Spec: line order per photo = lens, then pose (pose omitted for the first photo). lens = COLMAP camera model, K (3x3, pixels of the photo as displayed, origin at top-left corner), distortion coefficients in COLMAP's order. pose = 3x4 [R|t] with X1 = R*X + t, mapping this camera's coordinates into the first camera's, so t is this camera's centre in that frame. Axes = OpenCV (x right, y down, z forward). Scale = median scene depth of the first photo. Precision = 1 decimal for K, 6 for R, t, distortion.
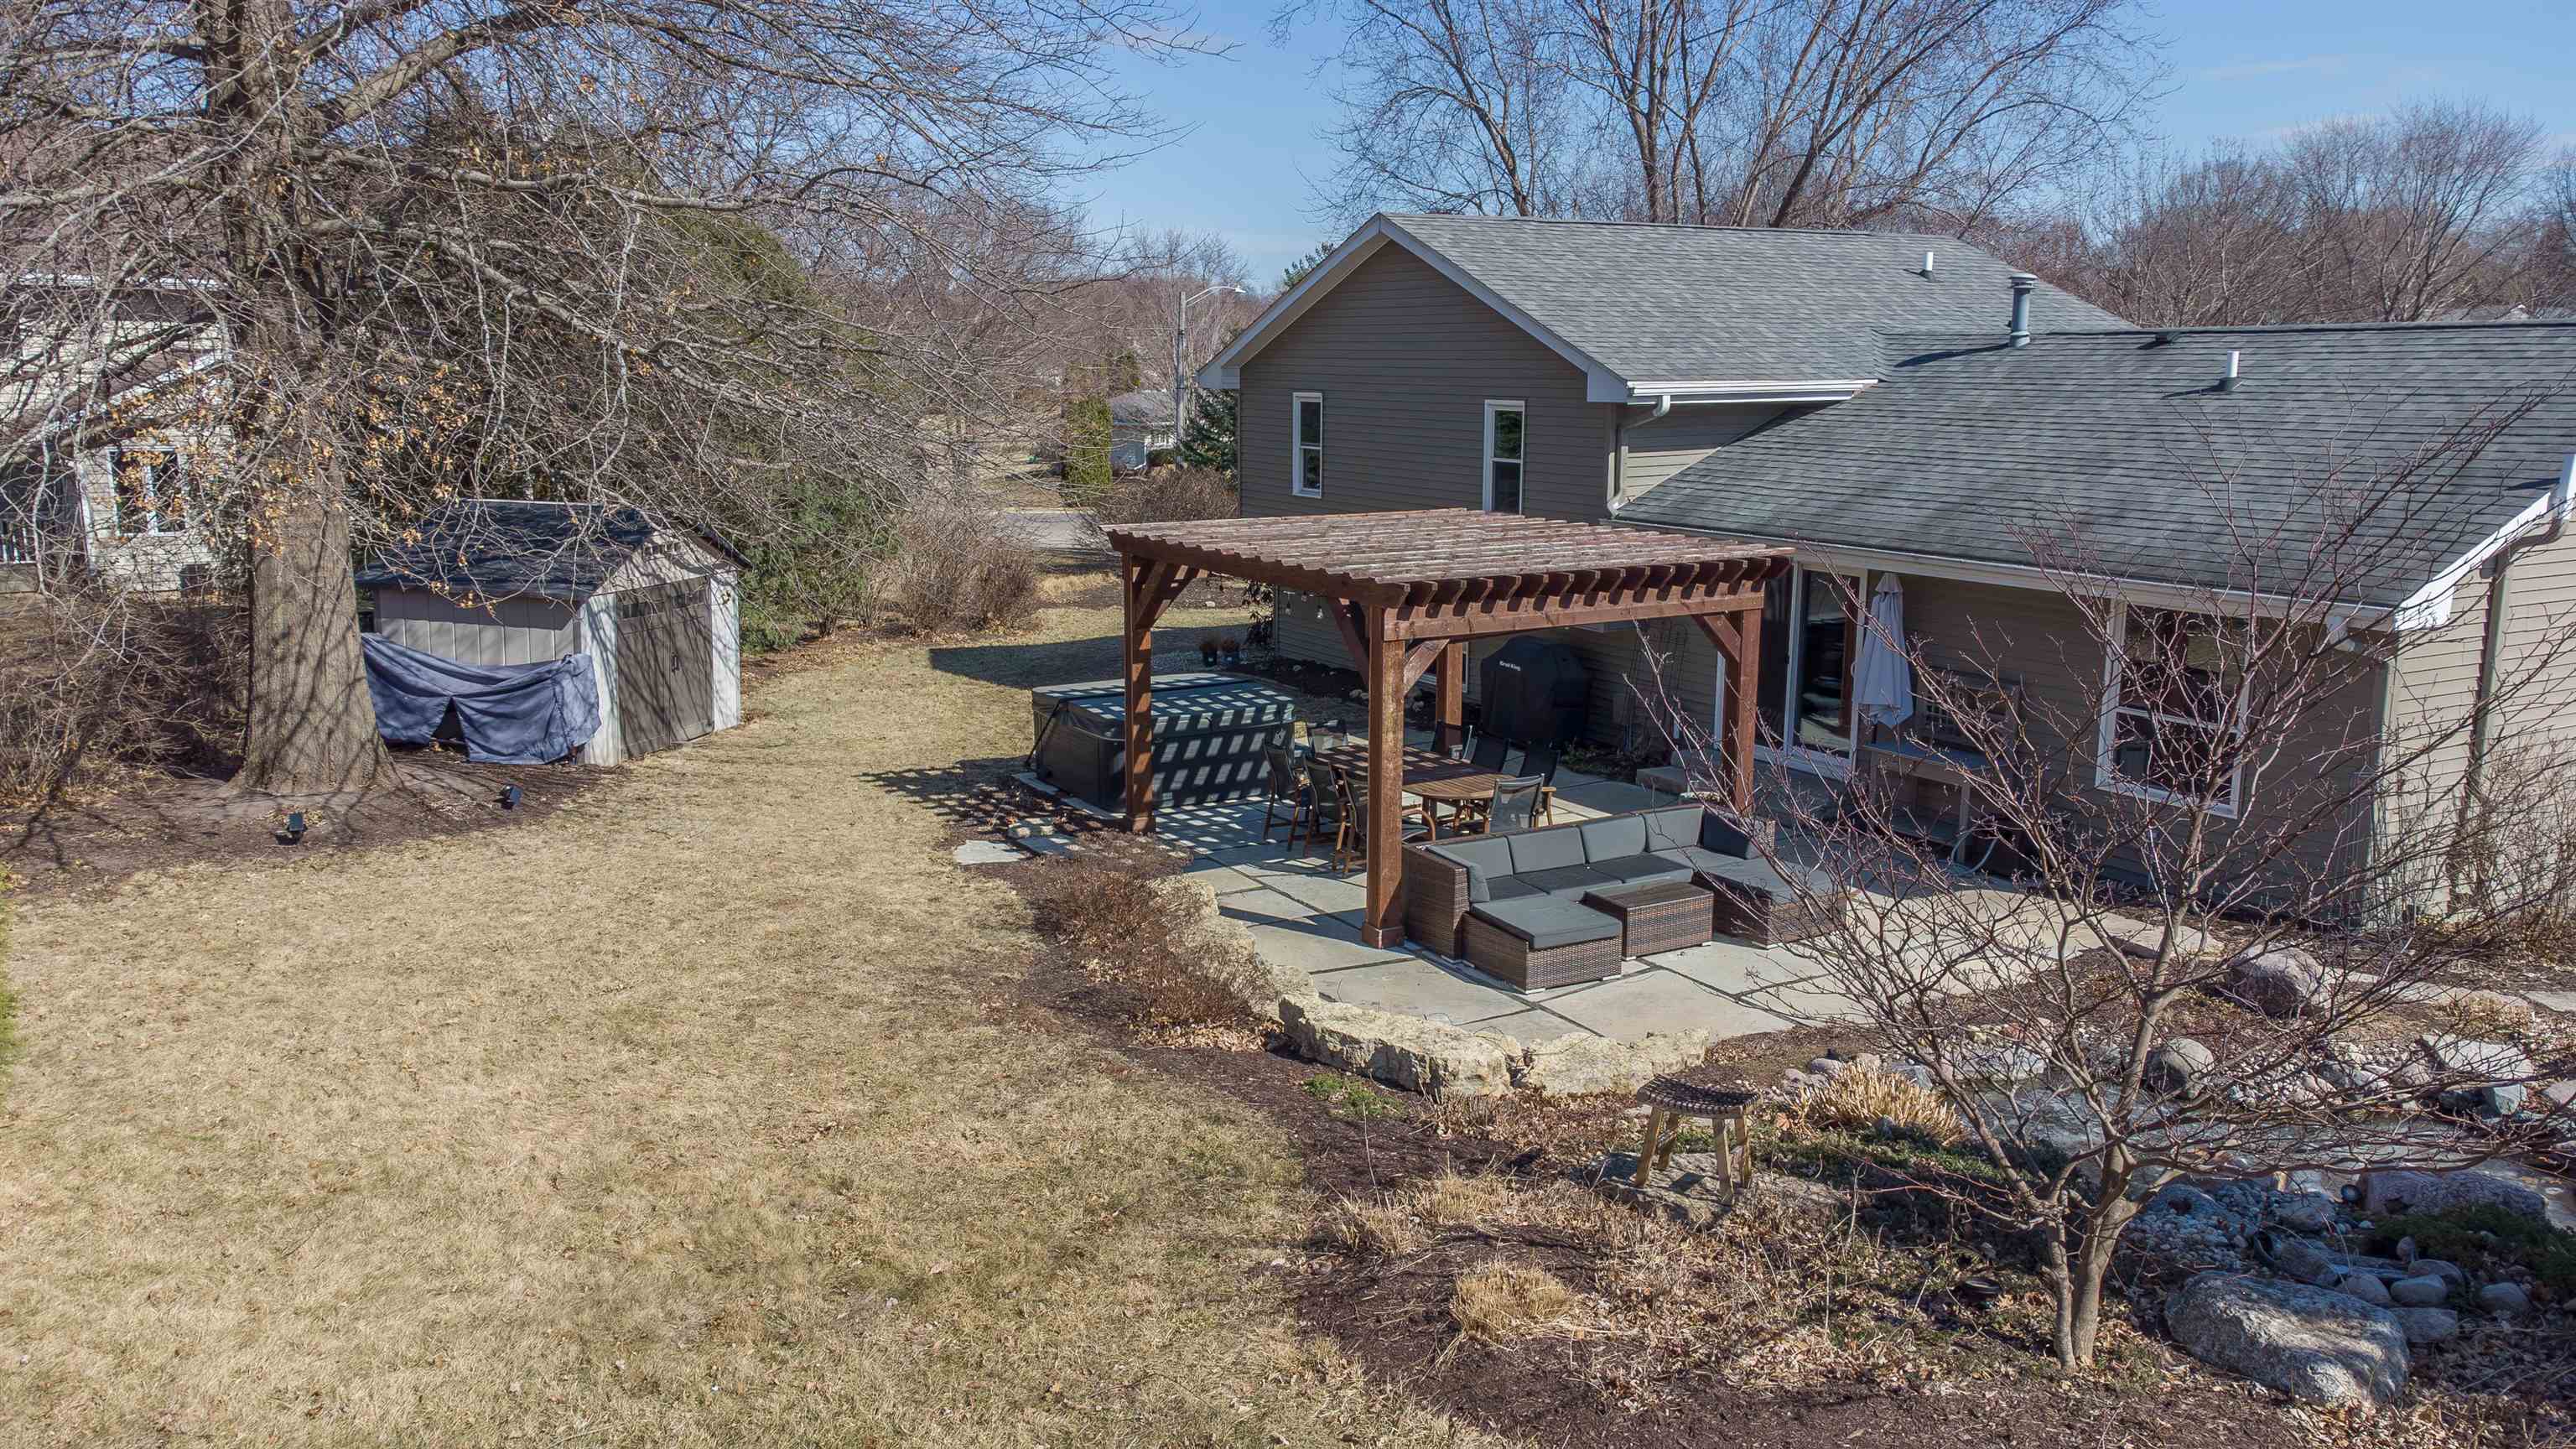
lens RADIAL K [[1878.4, 0, 1288.0], [0, 1878.4, 724.5], [0, 0, 1]] dist [0.038279, 0.001953]
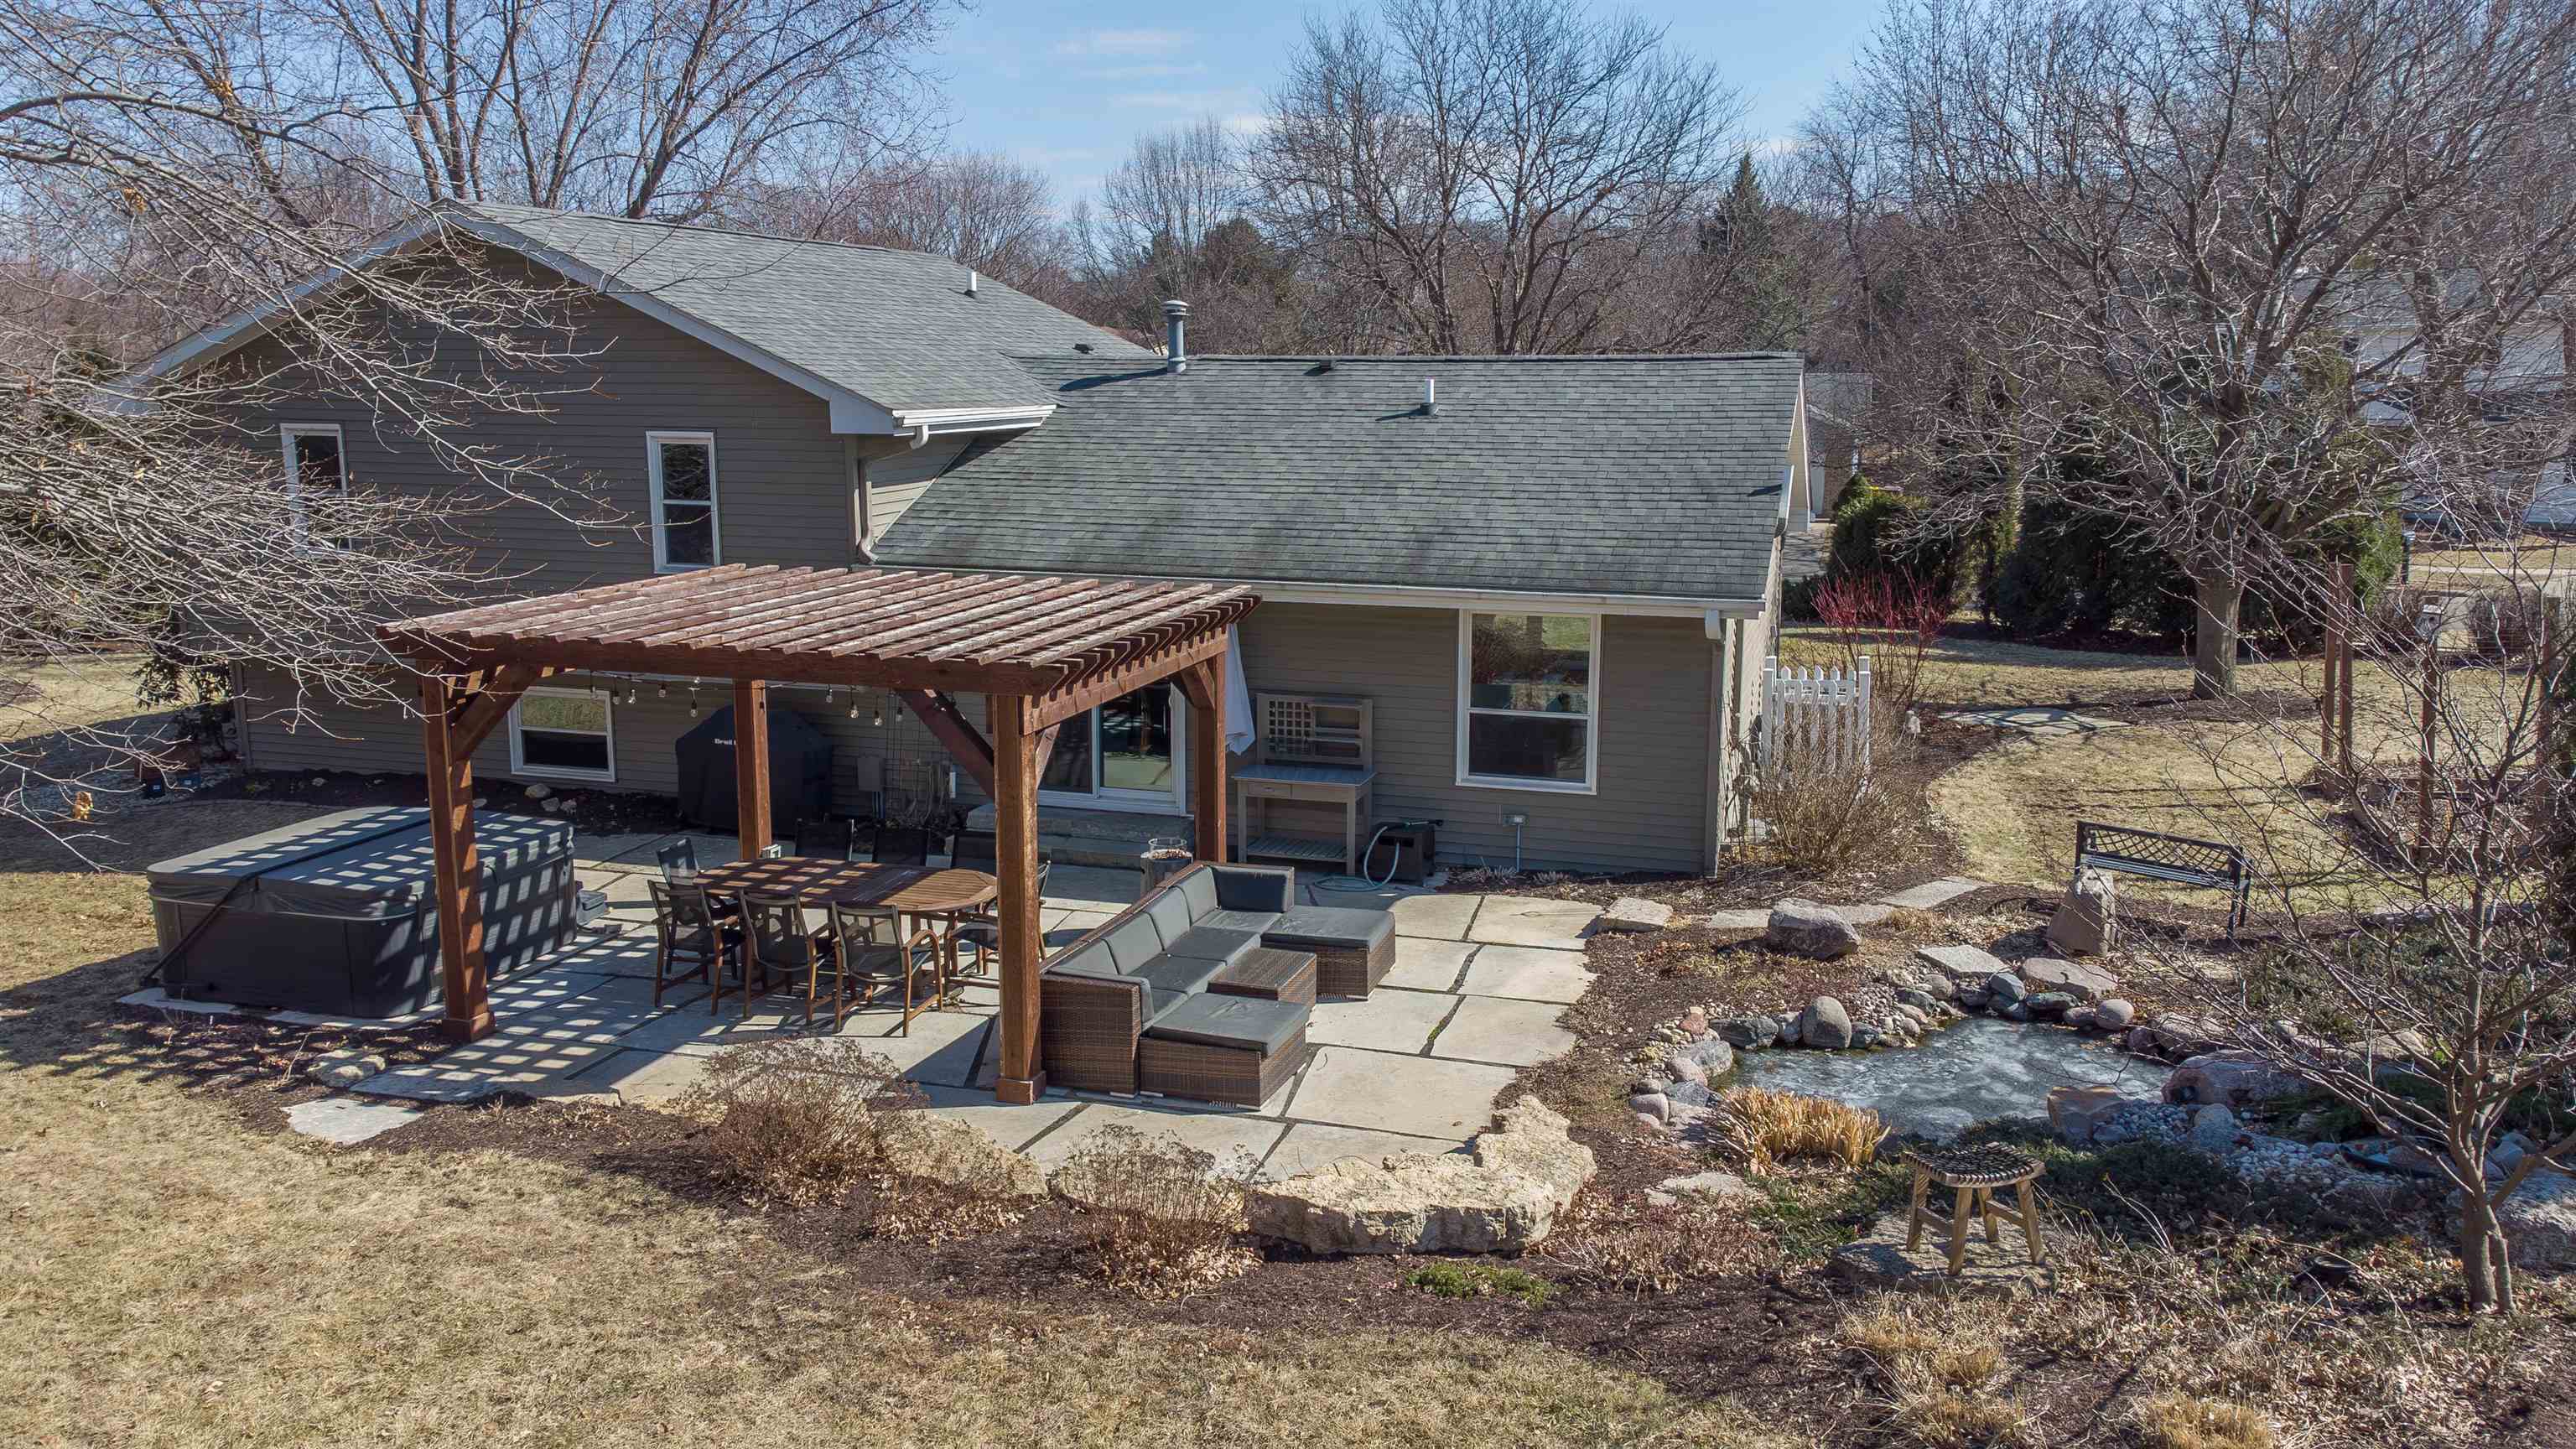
lens RADIAL K [[1878.4, 0, 1288.0], [0, 1878.4, 724.5], [0, 0, 1]] dist [0.038279, 0.001953]
pose [[0.747484, -0.124981, 0.652416, -0.348662], [0.127822, 0.990849, 0.043365, -0.061076], [-0.651866, 0.050978, 0.756619, 0.258436]]
